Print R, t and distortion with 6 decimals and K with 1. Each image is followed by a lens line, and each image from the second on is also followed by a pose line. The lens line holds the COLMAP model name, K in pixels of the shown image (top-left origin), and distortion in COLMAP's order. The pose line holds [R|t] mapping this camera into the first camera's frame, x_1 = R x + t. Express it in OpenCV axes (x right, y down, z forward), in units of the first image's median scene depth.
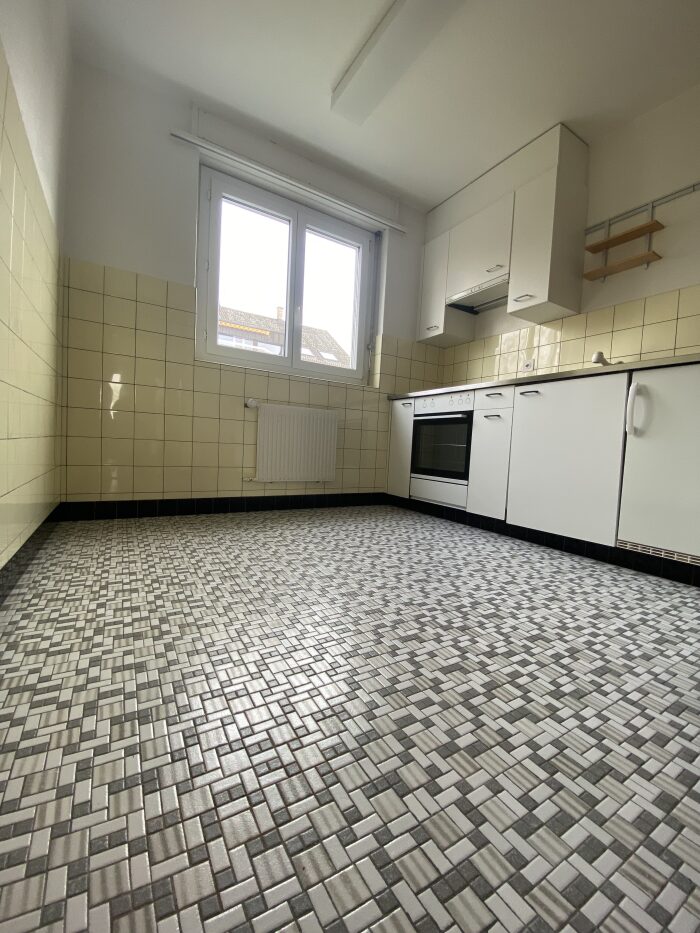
lens RADIAL K [[381.6, 0, 350.0], [0, 381.6, 466.5], [0, 0, 1]] dist [-0.001382, -0.000211]
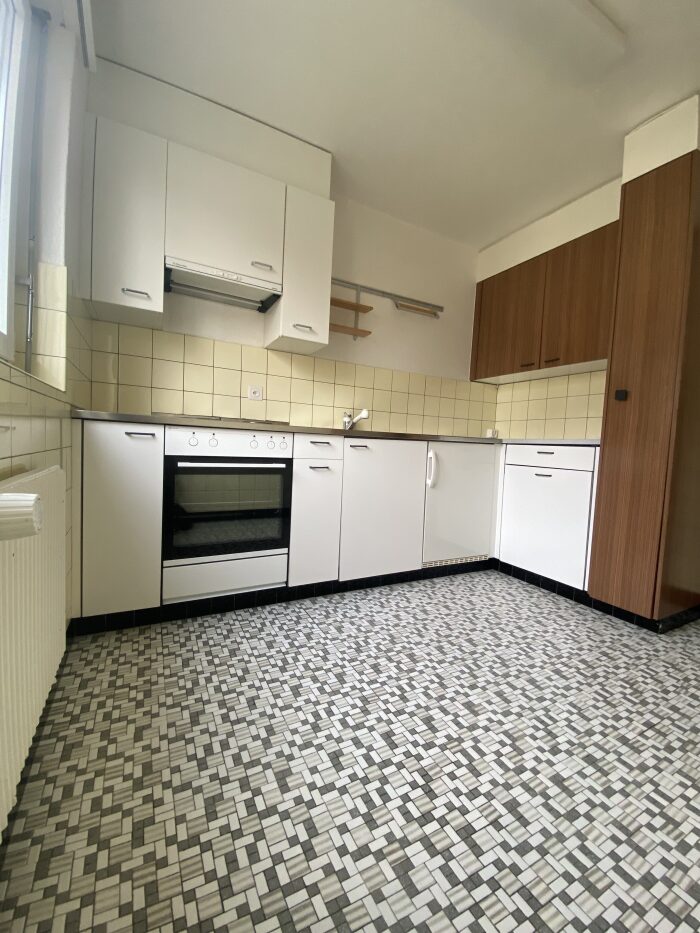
lens RADIAL K [[383.8, 0, 352.7], [0, 383.8, 454.1], [0, 0, 1]] dist [-0.002014, -0.000344]
pose [[0.032645, -0.094802, 0.994961, -0.519124], [-0.002227, 0.995482, 0.094925, -0.265126], [-0.999465, -0.005315, 0.032286, 0.976727]]
